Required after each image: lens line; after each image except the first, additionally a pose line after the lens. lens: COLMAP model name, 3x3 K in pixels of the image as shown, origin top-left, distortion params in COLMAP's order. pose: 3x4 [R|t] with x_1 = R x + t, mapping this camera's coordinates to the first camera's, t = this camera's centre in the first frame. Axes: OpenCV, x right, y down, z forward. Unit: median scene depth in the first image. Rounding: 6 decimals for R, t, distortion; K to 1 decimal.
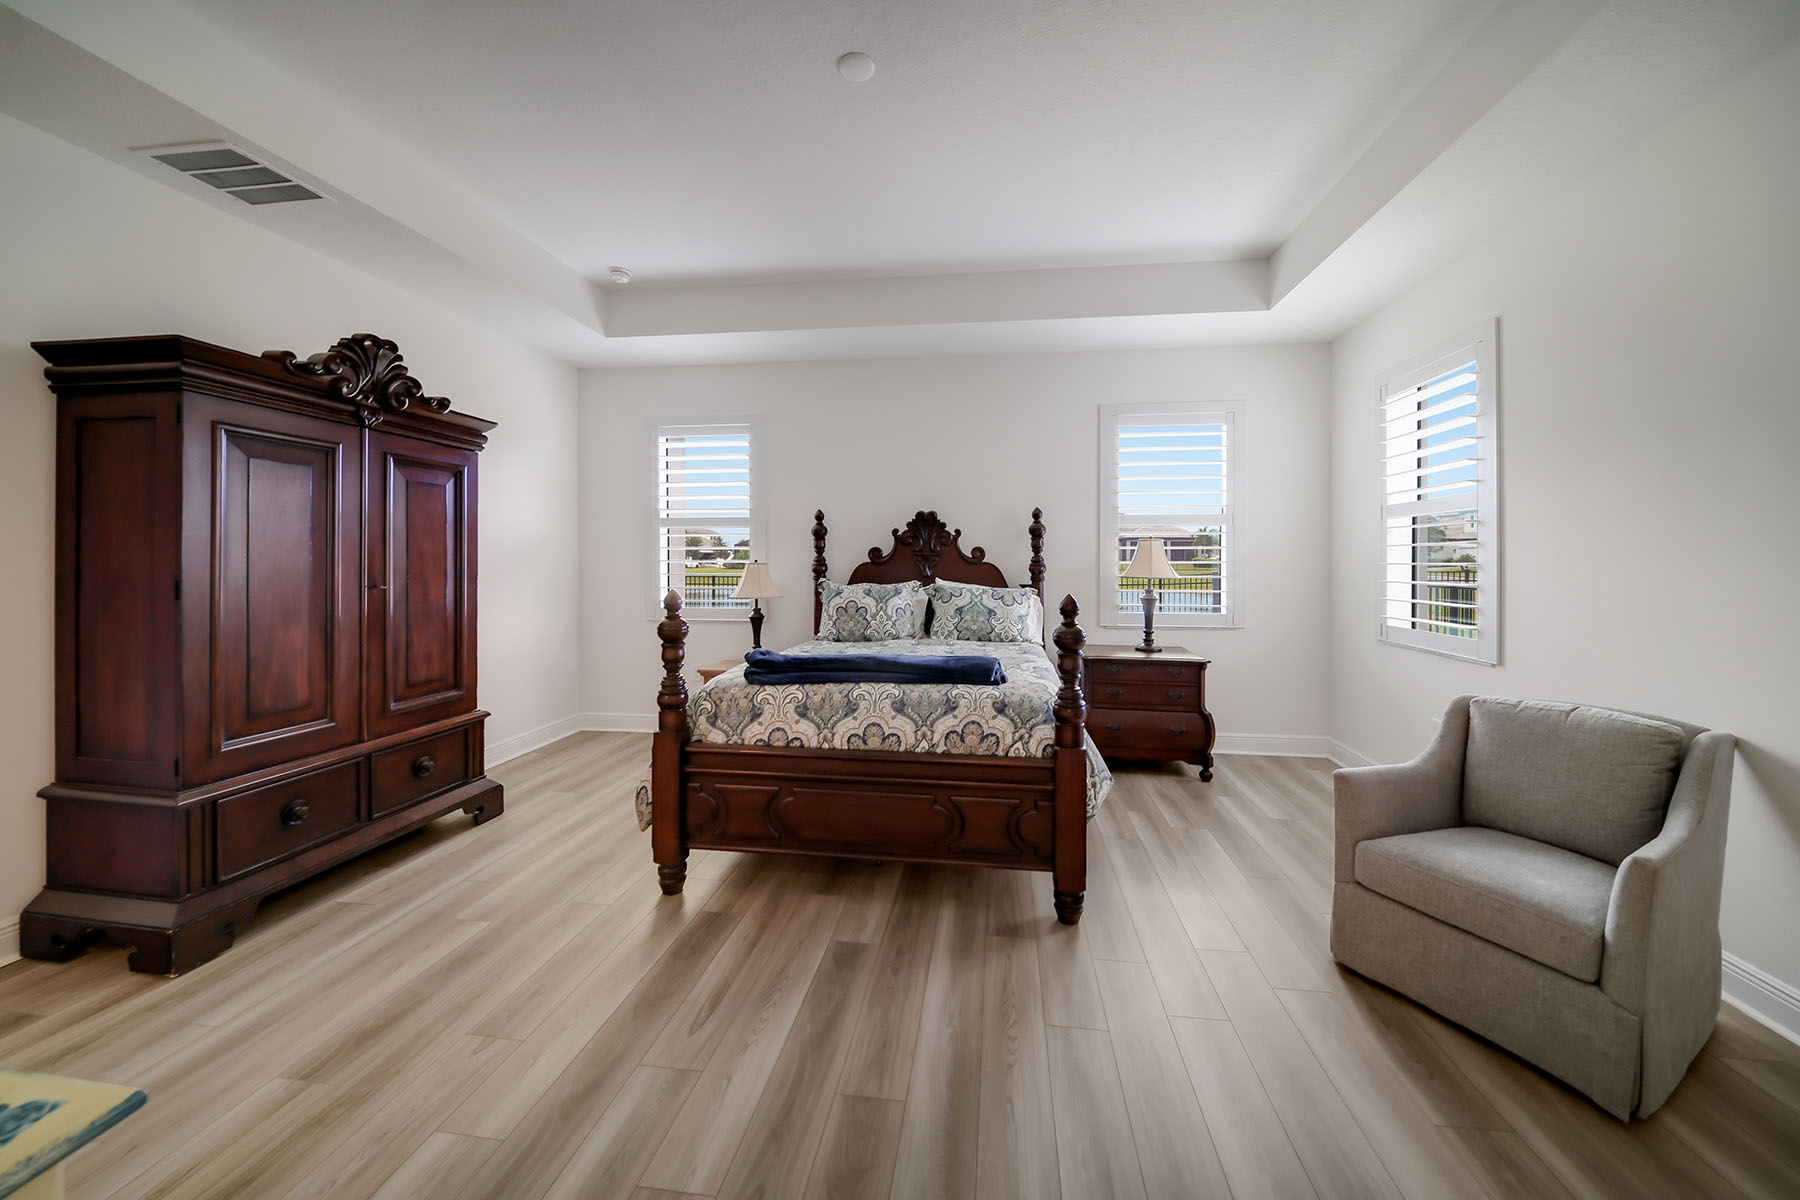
lens RADIAL K [[664.0, 0, 903.4], [0, 664.0, 559.7], [0, 0, 1]] dist [-0.015714, -0.000126]
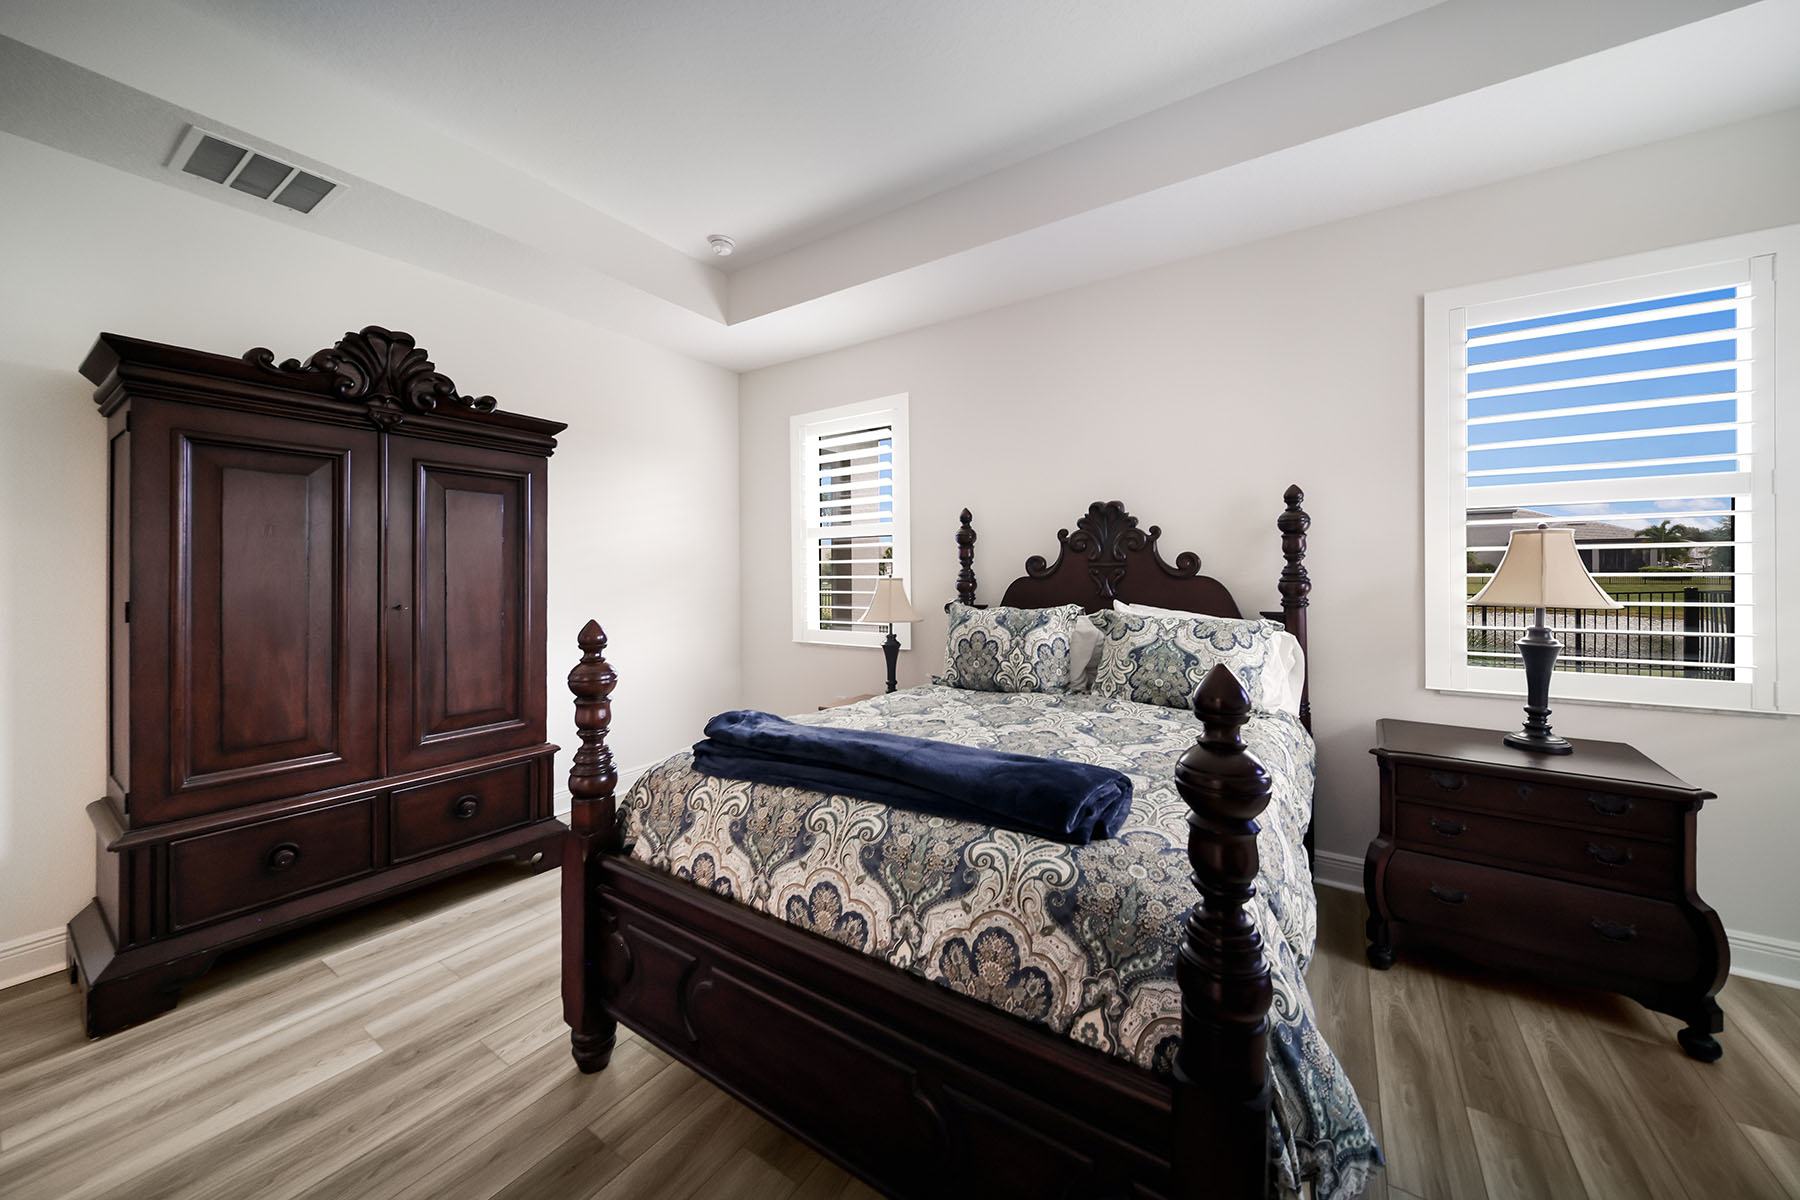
lens RADIAL K [[639.2, 0, 903.5], [0, 639.2, 574.9], [0, 0, 1]] dist [0.000232, -0.003070]
pose [[0.902249, -0.005774, -0.431177, 0.209601], [0.006892, 0.999976, 0.001031, 0.000133], [0.431161, -0.003902, 0.902267, 0.513666]]
